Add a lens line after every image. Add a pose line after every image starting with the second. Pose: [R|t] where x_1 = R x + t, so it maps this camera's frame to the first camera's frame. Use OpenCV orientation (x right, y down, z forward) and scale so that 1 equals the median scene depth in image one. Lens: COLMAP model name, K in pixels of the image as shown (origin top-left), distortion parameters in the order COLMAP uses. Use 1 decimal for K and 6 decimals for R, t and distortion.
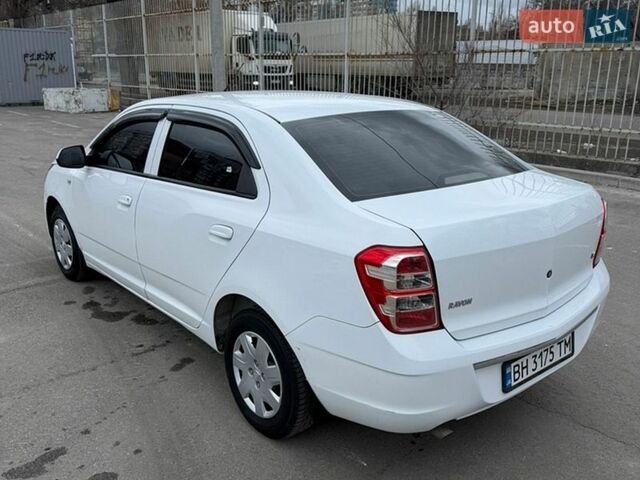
lens RADIAL K [[598.8, 0, 318.1], [0, 598.8, 224.7], [0, 0, 1]] dist [0.125315, -0.232799]
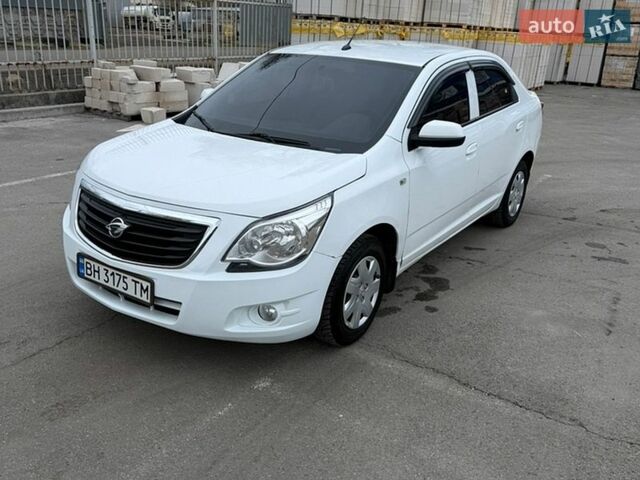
lens RADIAL K [[598.8, 0, 318.1], [0, 598.8, 224.7], [0, 0, 1]] dist [0.125315, -0.232799]
pose [[-0.275528, -0.327540, 0.903771, -1.536425], [0.191803, 0.902526, 0.385563, -0.473562], [-0.941964, 0.279579, -0.185848, 1.792680]]
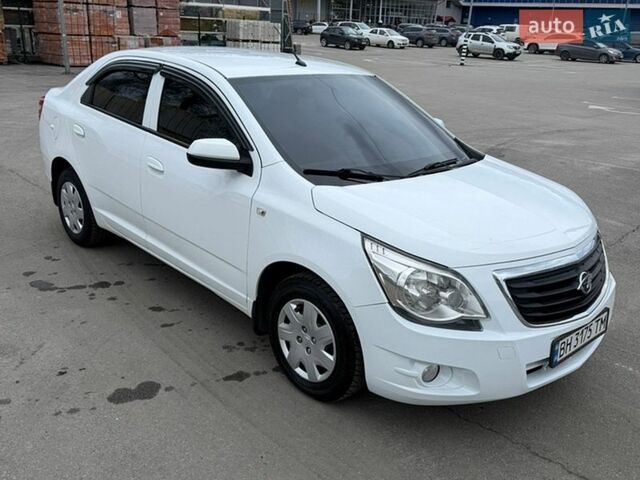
lens RADIAL K [[600.0, 0, 314.1], [0, 600.0, 222.7], [0, 0, 1]] dist [0.123688, -0.205035]
pose [[-0.997068, -0.036402, -0.067303, -0.168709], [-0.066926, 0.841257, 0.536477, -0.690342], [0.037091, 0.539409, -0.841227, 2.588951]]
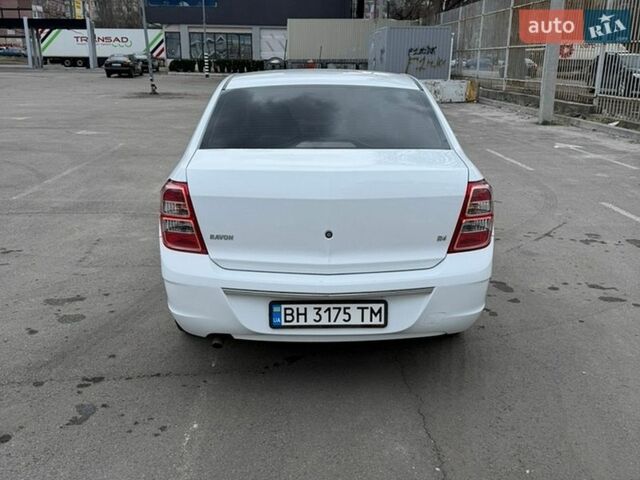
lens RADIAL K [[598.8, 0, 318.1], [0, 598.8, 224.7], [0, 0, 1]] dist [0.125315, -0.232799]
pose [[0.782576, 0.158972, -0.601915, 0.822344], [-0.154043, 0.986229, 0.060196, 0.002074], [0.603196, 0.045613, 0.796288, 0.111359]]
